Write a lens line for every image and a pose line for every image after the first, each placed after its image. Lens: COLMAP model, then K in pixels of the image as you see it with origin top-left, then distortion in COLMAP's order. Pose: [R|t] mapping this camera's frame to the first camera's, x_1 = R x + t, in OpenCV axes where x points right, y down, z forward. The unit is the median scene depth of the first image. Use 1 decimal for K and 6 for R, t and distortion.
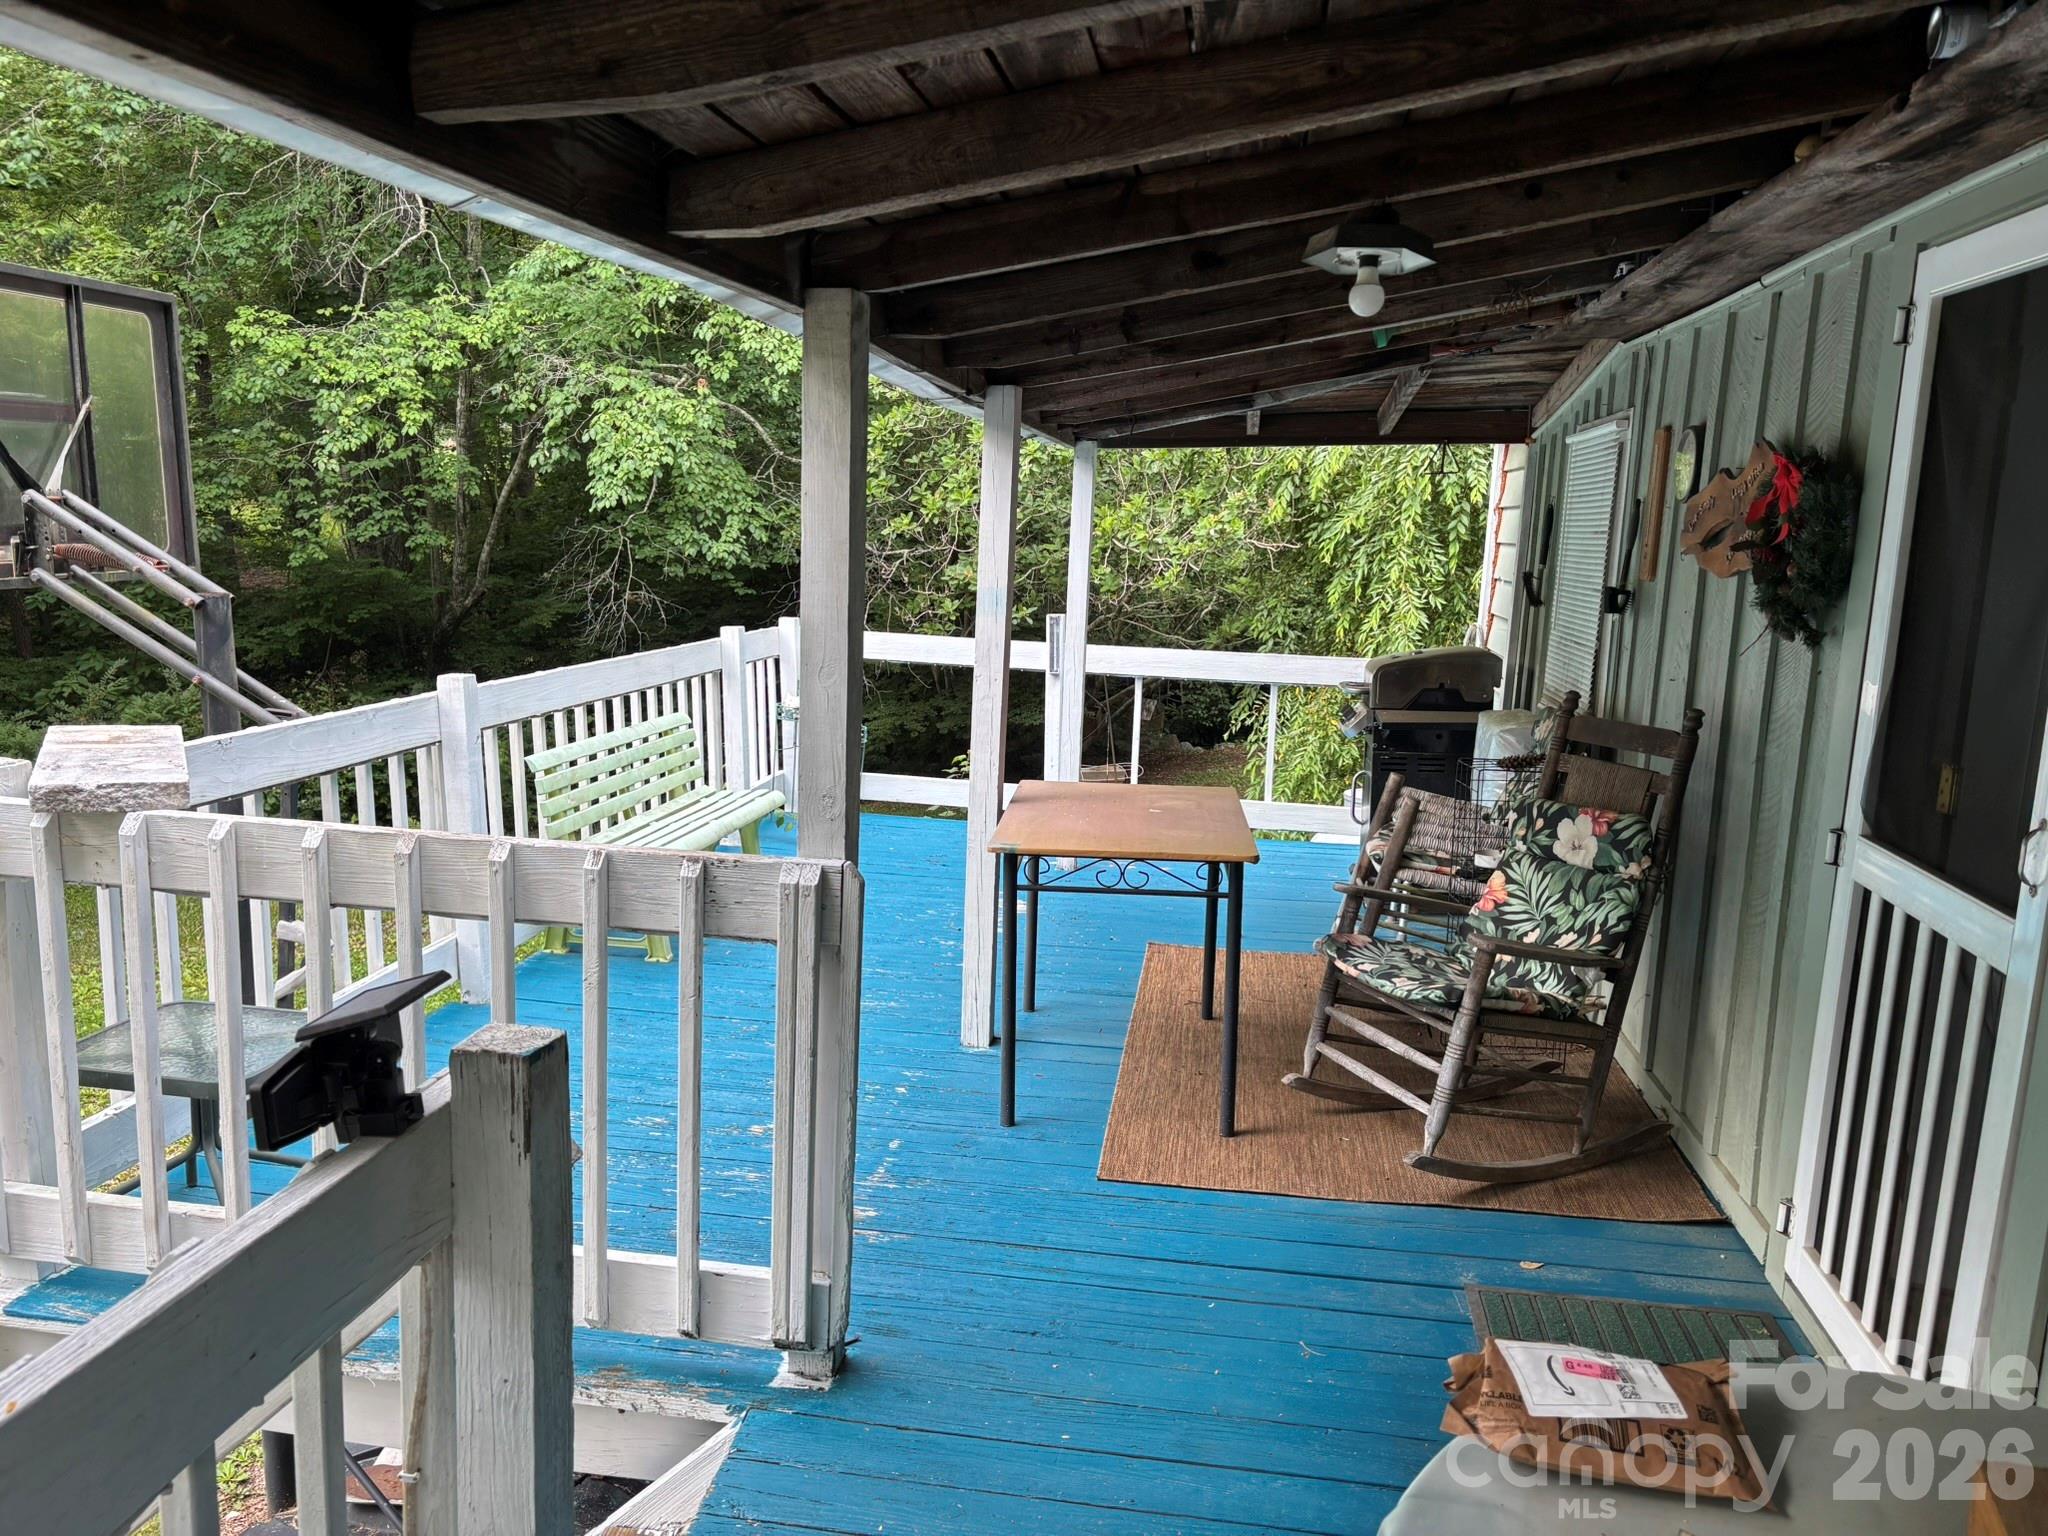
lens RADIAL K [[1520.5, 0, 1020.9], [0, 1520.5, 771.8], [0, 0, 1]] dist [0.005608, -0.000794]
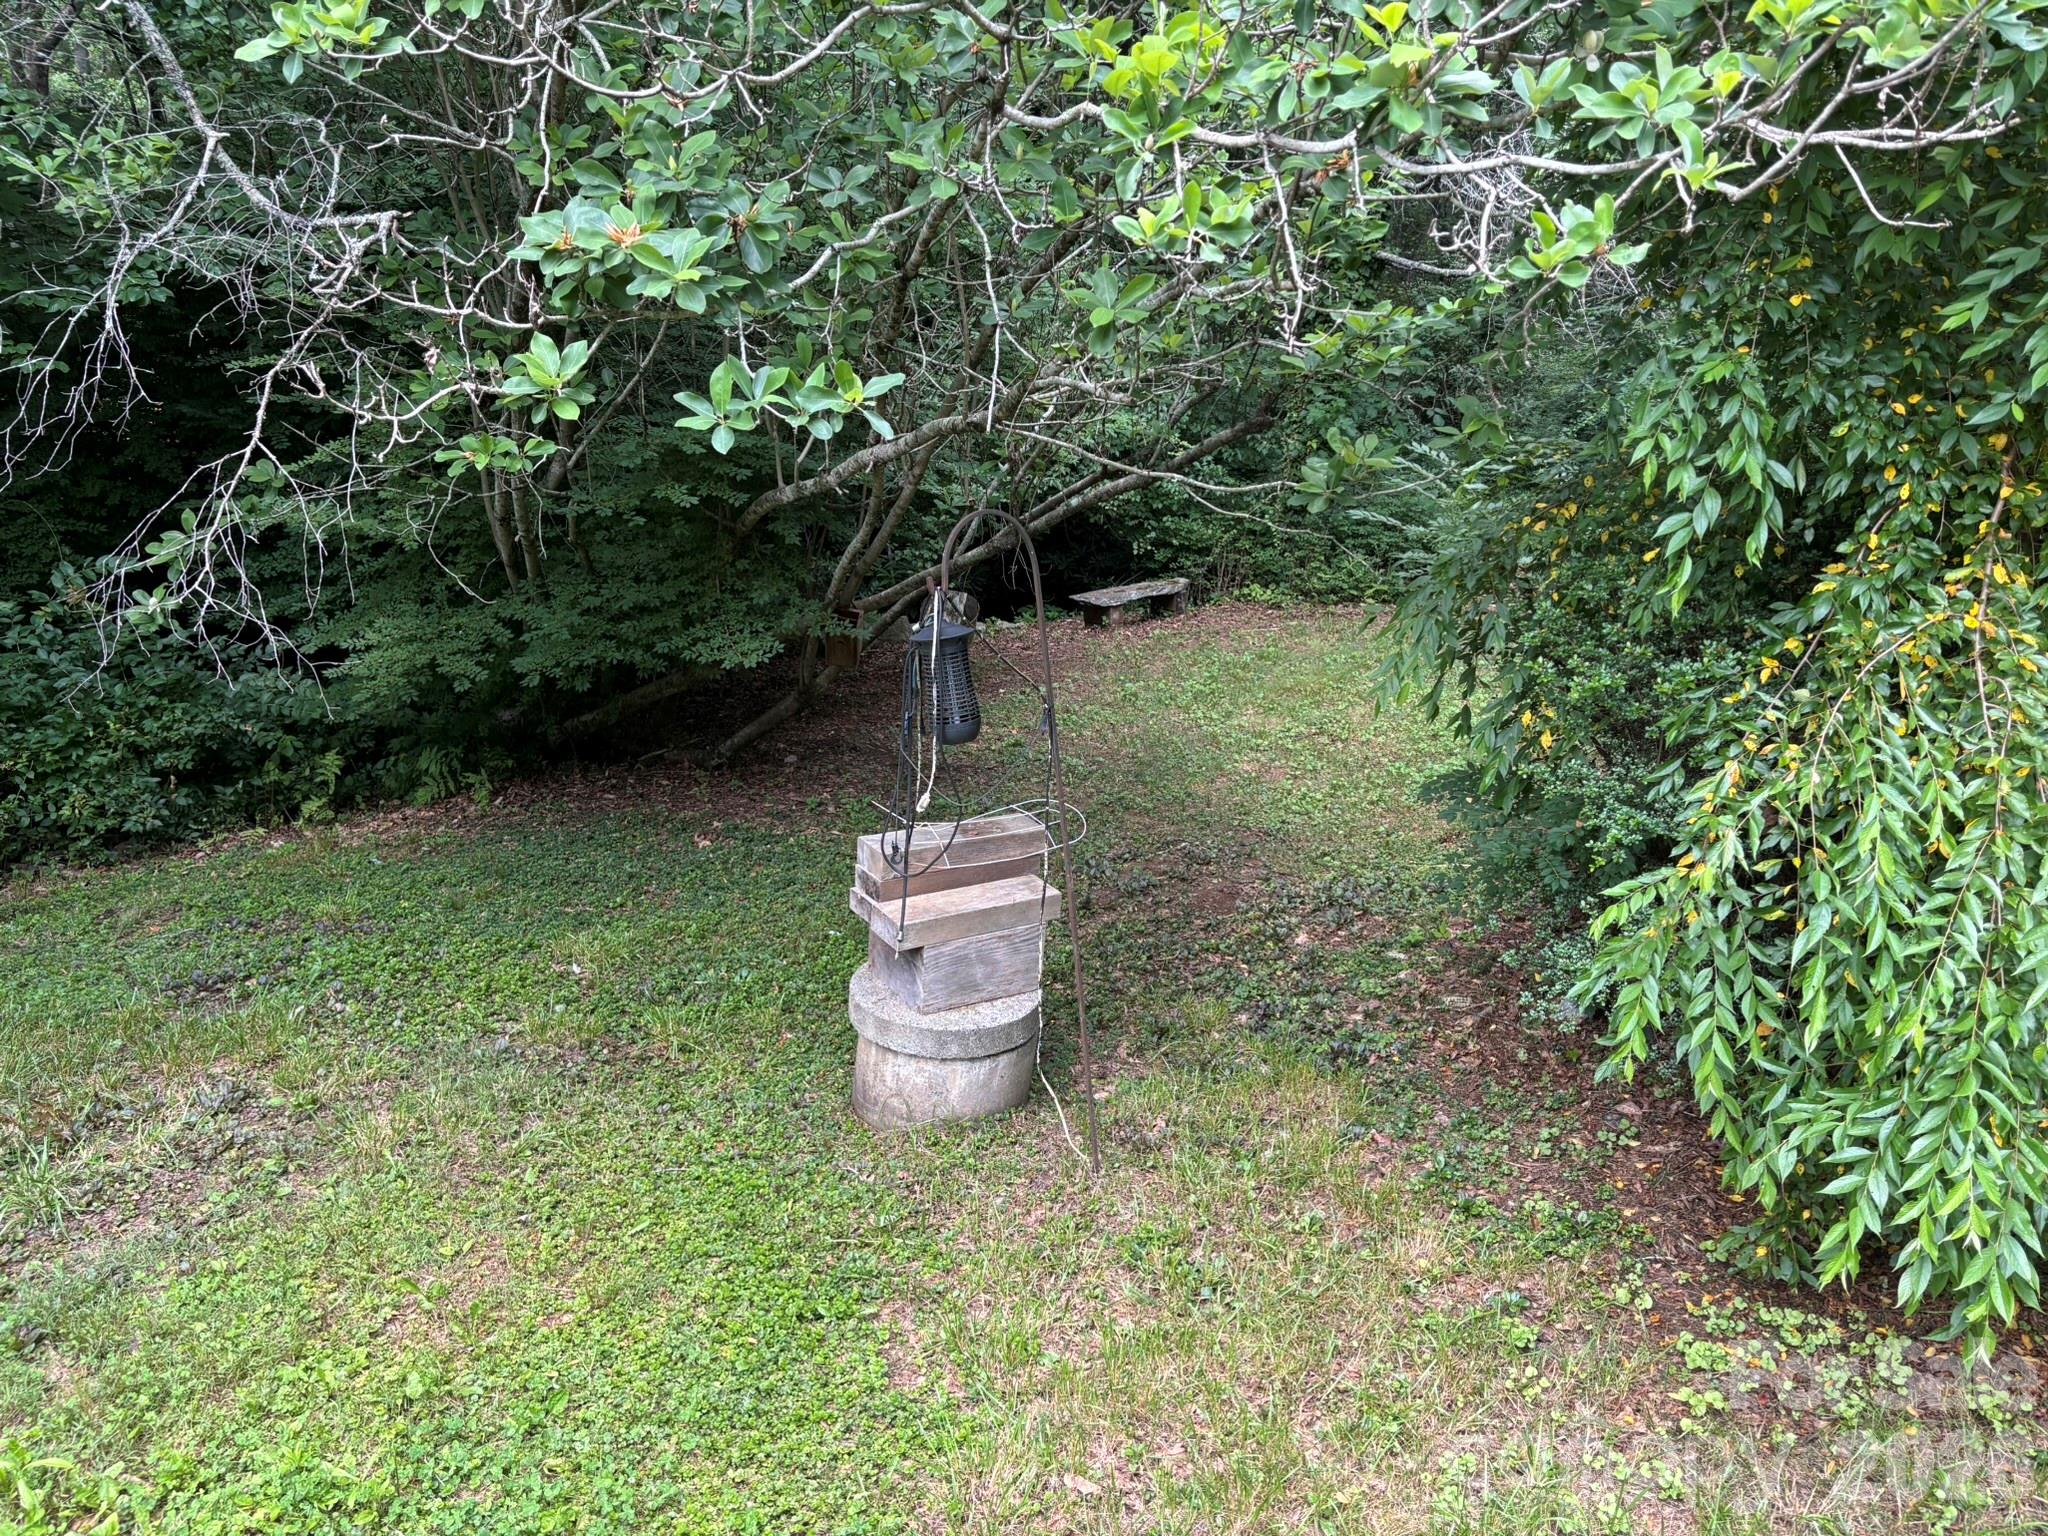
lens RADIAL K [[1520.5, 0, 1022.9], [0, 1520.5, 767.4], [0, 0, 1]] dist [0.005608, -0.000794]
pose [[0.963720, -0.051999, 0.261802, -0.028809], [0.021573, 0.992805, 0.117779, -0.050103], [-0.266043, -0.107858, 0.957908, 0.516317]]
